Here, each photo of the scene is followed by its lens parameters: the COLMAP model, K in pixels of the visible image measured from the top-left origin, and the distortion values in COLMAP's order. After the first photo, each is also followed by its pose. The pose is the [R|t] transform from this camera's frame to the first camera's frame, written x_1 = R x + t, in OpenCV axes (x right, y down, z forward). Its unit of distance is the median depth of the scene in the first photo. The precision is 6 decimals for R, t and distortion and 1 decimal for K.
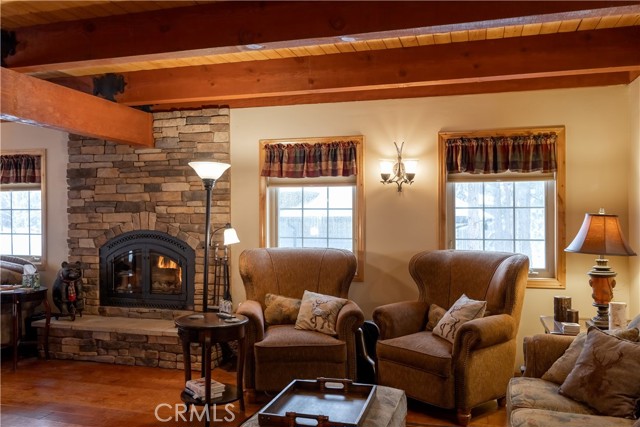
lens RADIAL K [[560.7, 0, 312.4], [0, 560.7, 223.1], [0, 0, 1]] dist [-0.016468, -0.009410]
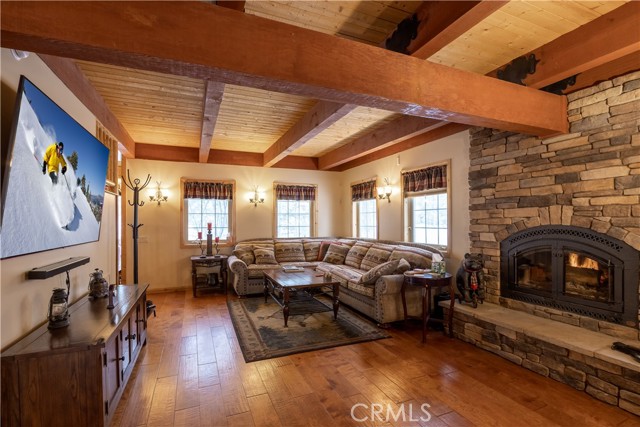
lens RADIAL K [[293.9, 0, 324.9], [0, 293.9, 222.2], [0, 0, 1]] dist [-0.008437, 0.001356]
pose [[0.658270, -0.002380, -0.752778, -0.188251], [-0.003108, 0.999978, -0.005879, 0.011975], [0.752775, 0.006210, 0.658248, 0.397270]]
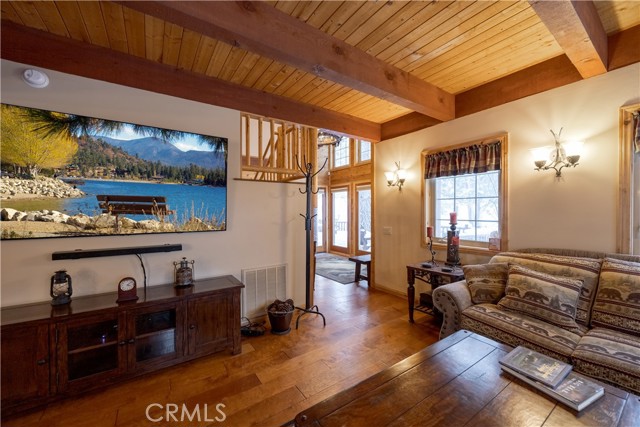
lens RADIAL K [[247.0, 0, 308.6], [0, 247.0, 215.1], [0, 0, 1]] dist [0.000706, -0.000438]
pose [[-0.627422, 0.014975, -0.778536, -0.610322], [-0.004155, 0.999736, 0.022578, 0.003434], [0.778668, 0.017400, -0.627194, 0.869796]]
